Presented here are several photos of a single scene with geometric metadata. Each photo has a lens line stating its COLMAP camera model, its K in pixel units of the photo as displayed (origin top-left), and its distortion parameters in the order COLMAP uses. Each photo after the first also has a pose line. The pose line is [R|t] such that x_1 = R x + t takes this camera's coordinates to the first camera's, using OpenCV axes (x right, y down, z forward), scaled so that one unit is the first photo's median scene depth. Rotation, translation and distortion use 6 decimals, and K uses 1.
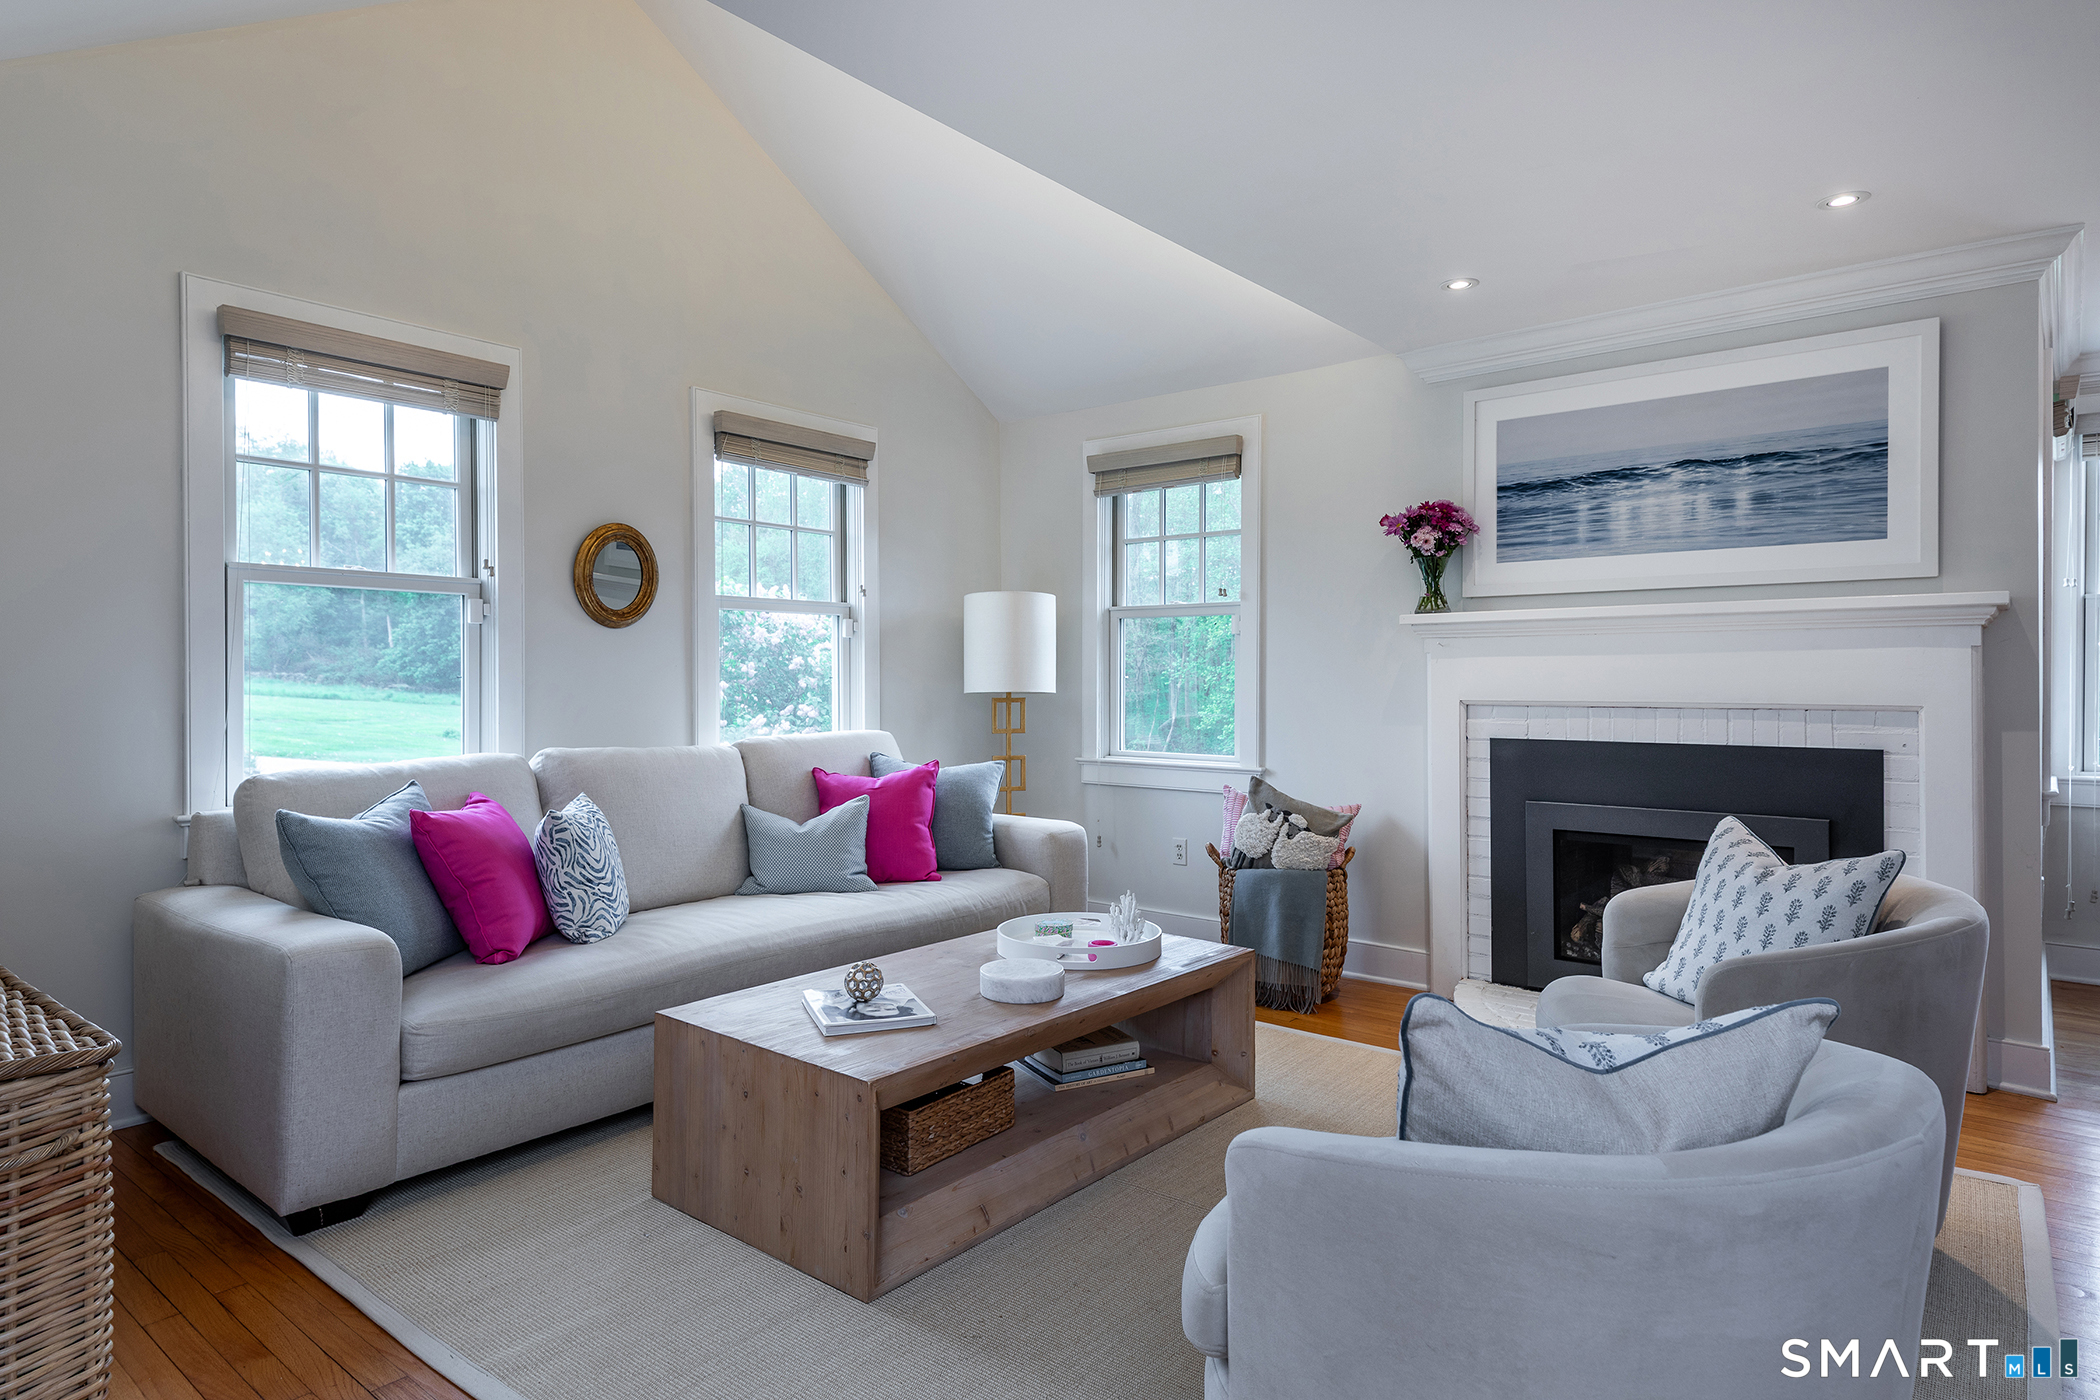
lens RADIAL K [[1192.3, 0, 1041.7], [0, 1192.3, 686.6], [0, 0, 1]] dist [0.042136, -0.011055]
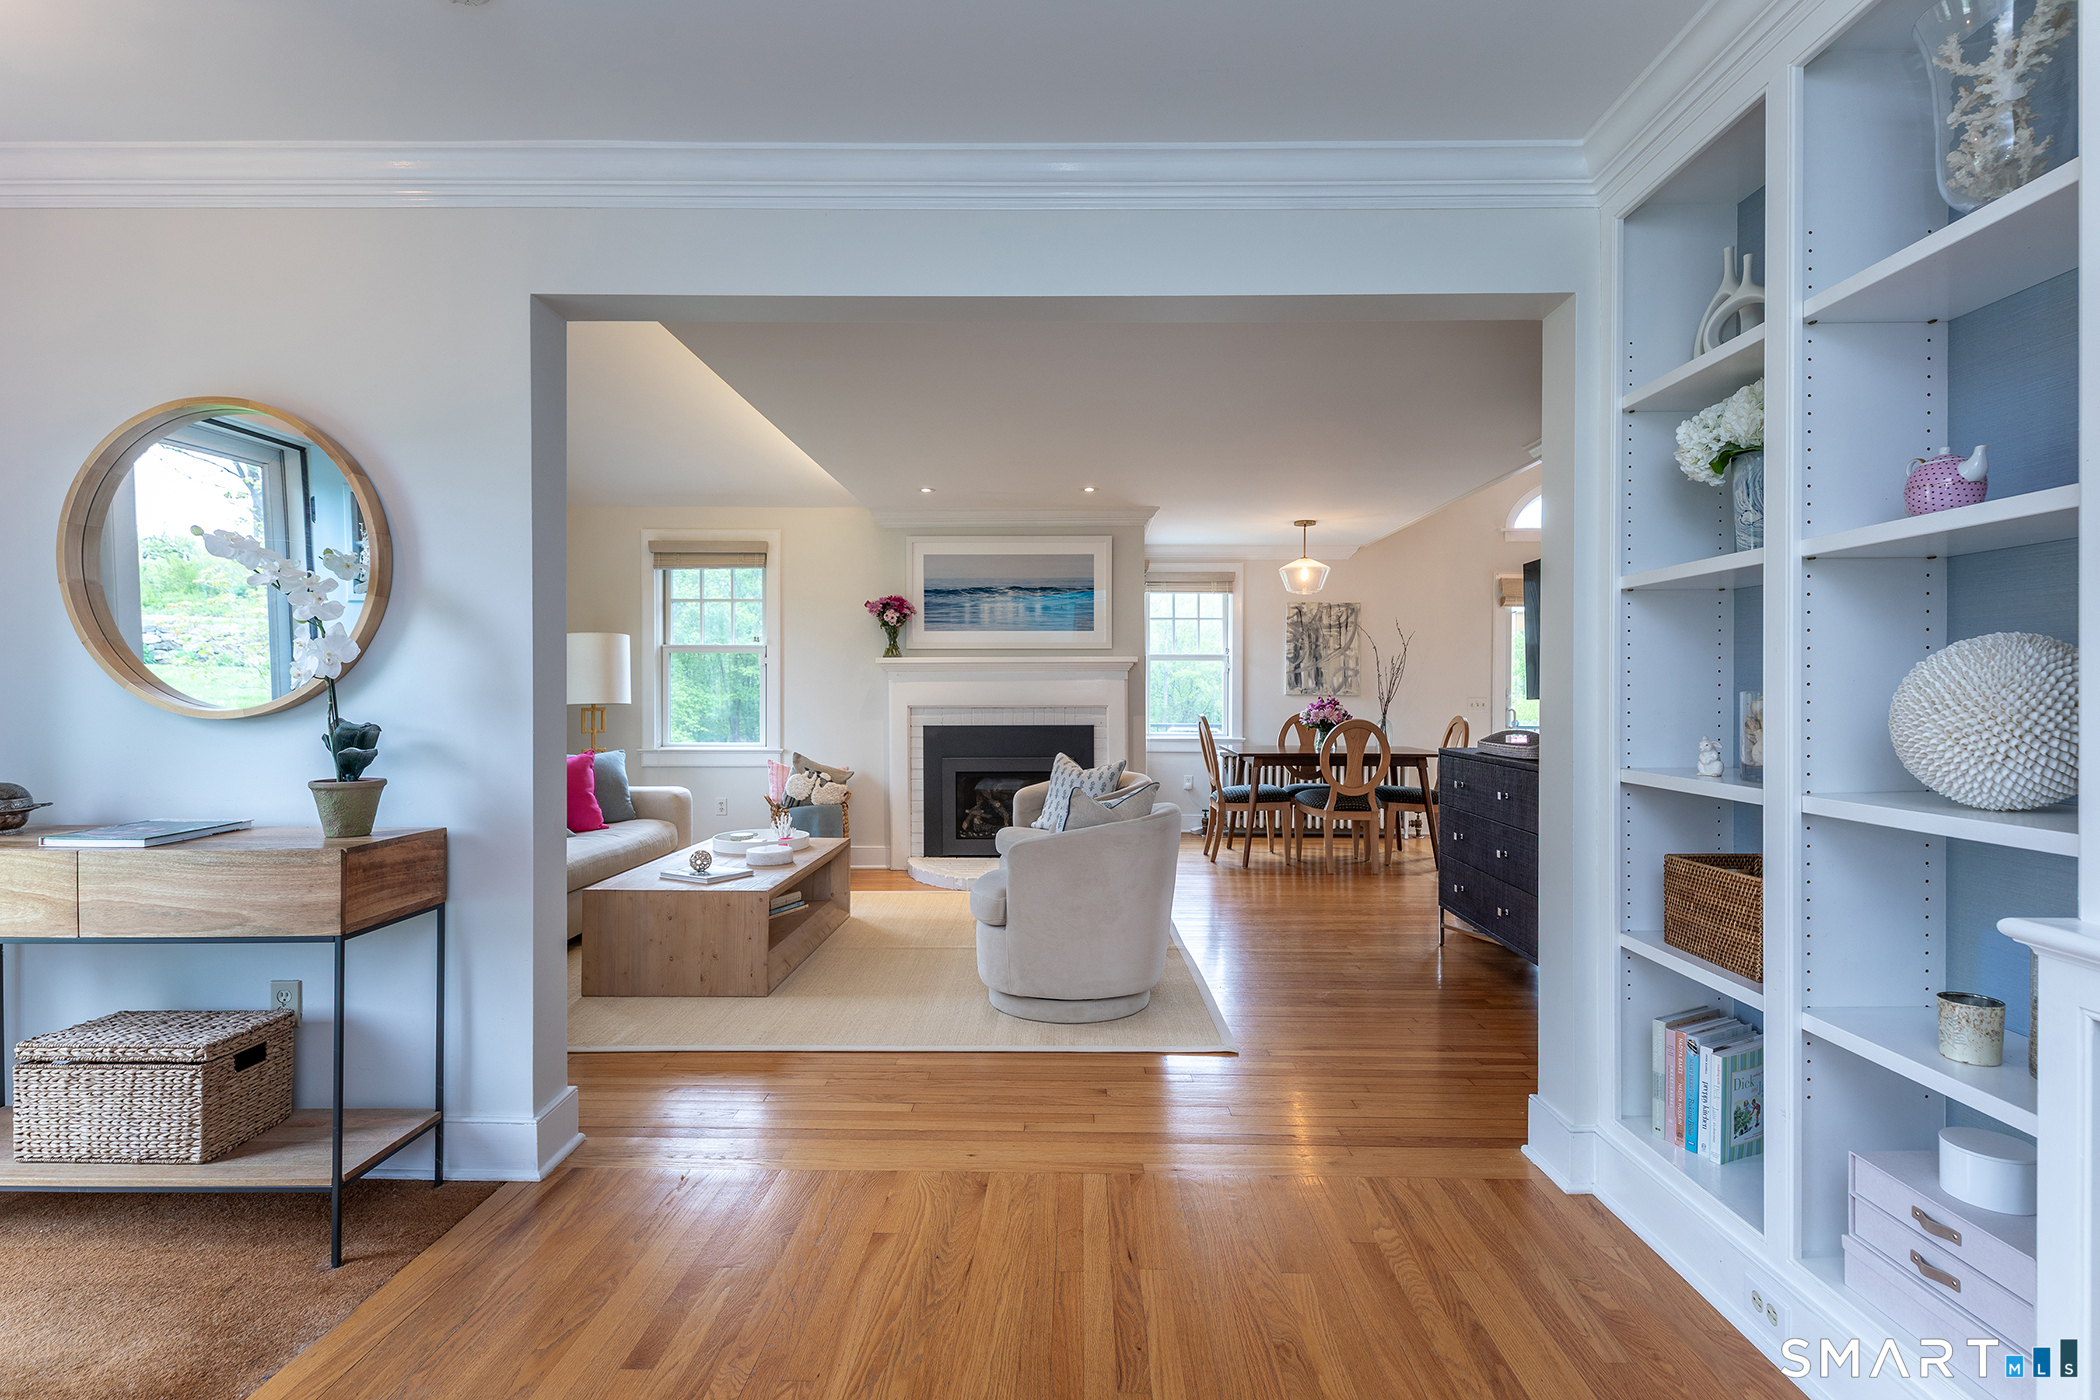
lens RADIAL K [[1042.1, 0, 1048.7], [0, 1042.1, 701.3], [0, 0, 1]] dist [0.031054, -0.006098]
pose [[0.785339, -0.006934, 0.619028, -0.467870], [0.005303, 0.999976, 0.004474, -0.000932], [-0.619044, -0.000231, 0.785356, -0.382800]]
